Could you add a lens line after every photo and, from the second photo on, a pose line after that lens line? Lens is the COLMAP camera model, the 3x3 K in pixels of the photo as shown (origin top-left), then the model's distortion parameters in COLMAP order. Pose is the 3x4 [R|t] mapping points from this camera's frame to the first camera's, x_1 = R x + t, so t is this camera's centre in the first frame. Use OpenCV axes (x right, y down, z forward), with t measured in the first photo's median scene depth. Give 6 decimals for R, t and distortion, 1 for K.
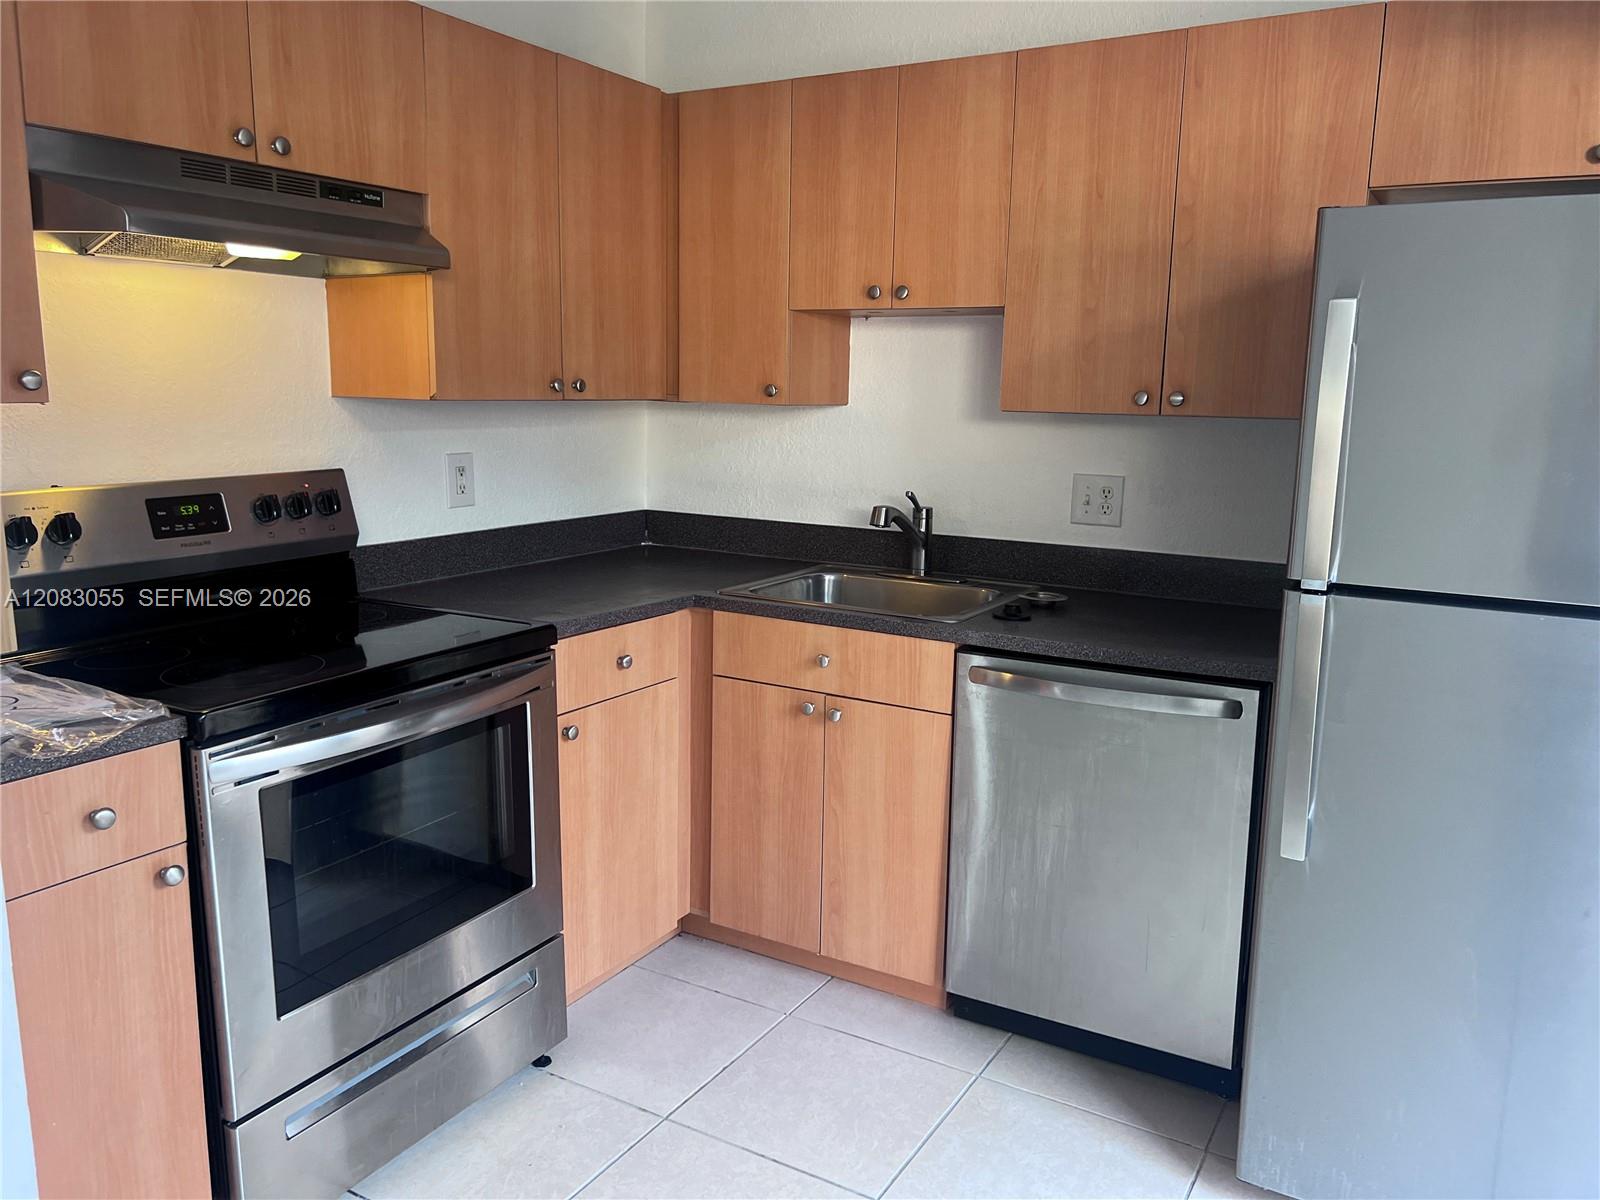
lens RADIAL K [[1240.2, 0, 768.5], [0, 1240.2, 599.6], [0, 0, 1]] dist [0.050742, -0.096656]
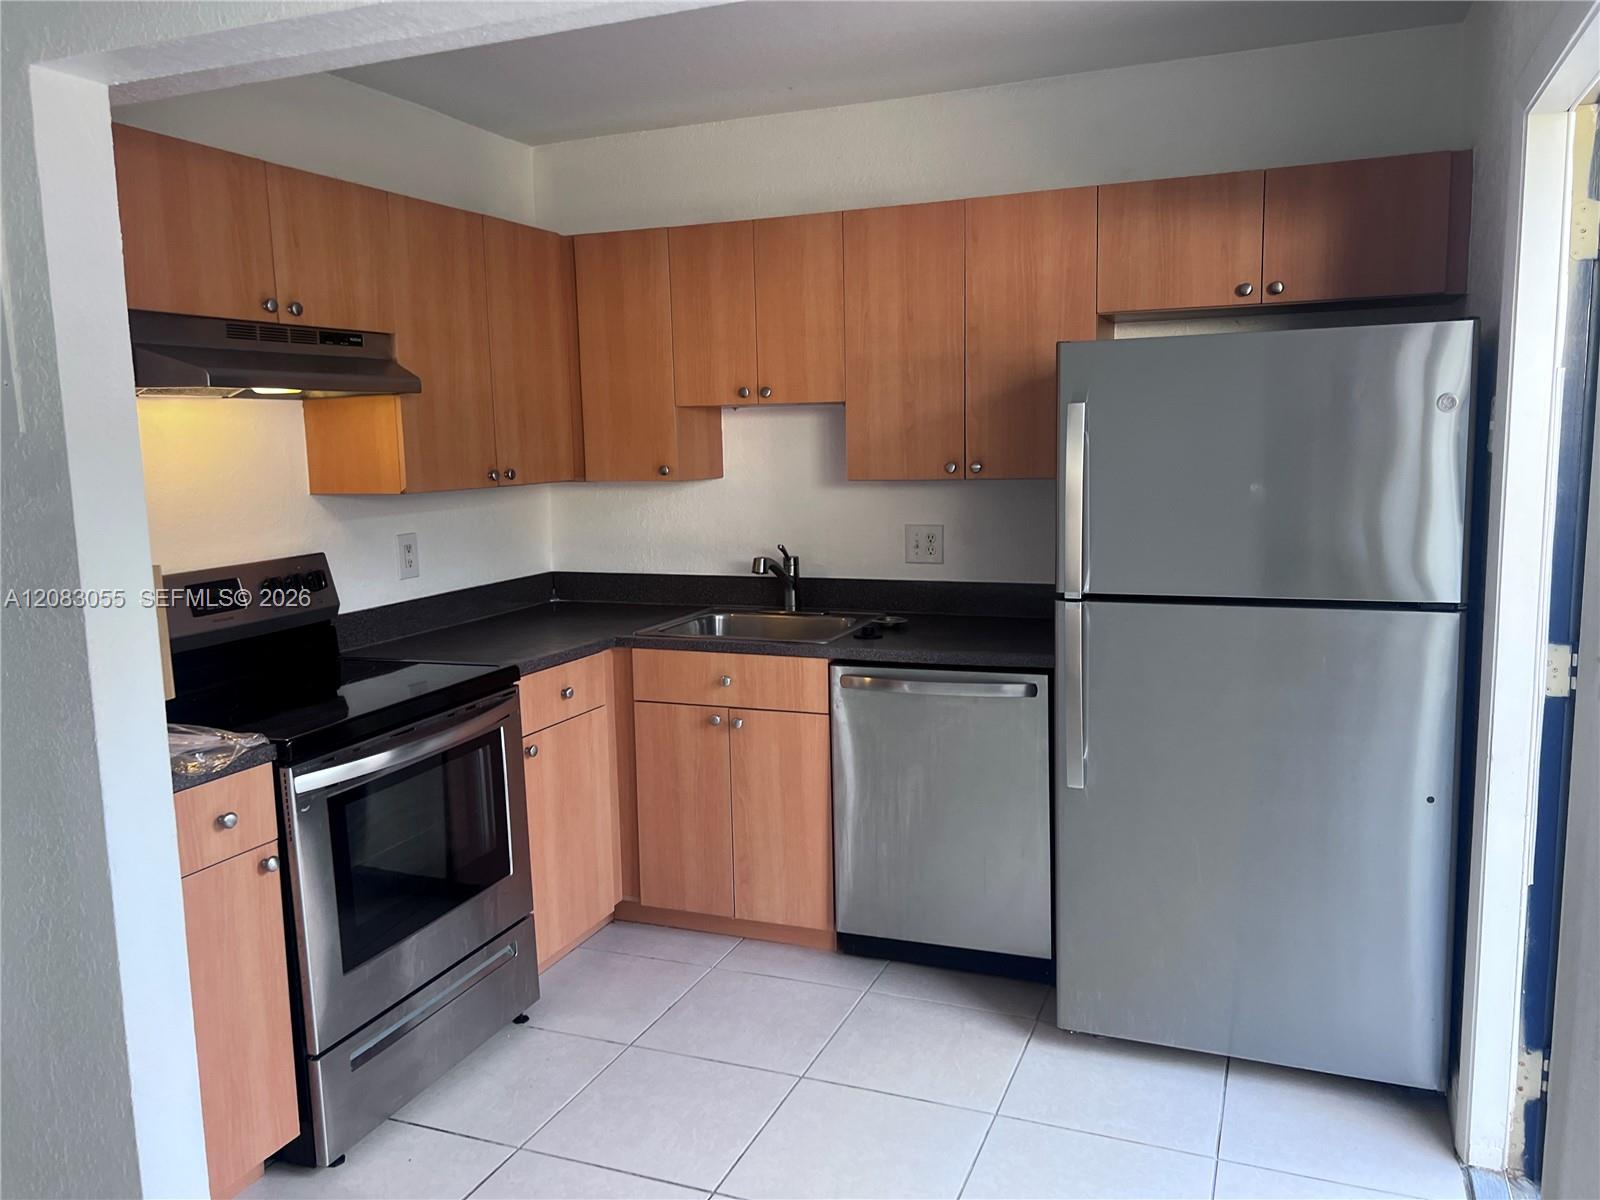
lens RADIAL K [[1240.2, 0, 768.5], [0, 1240.2, 599.6], [0, 0, 1]] dist [0.050742, -0.096656]
pose [[0.989487, -0.060935, 0.131161, -0.074717], [0.066308, 0.997113, -0.036993, 0.016078], [-0.128528, 0.045301, 0.990671, -0.275574]]
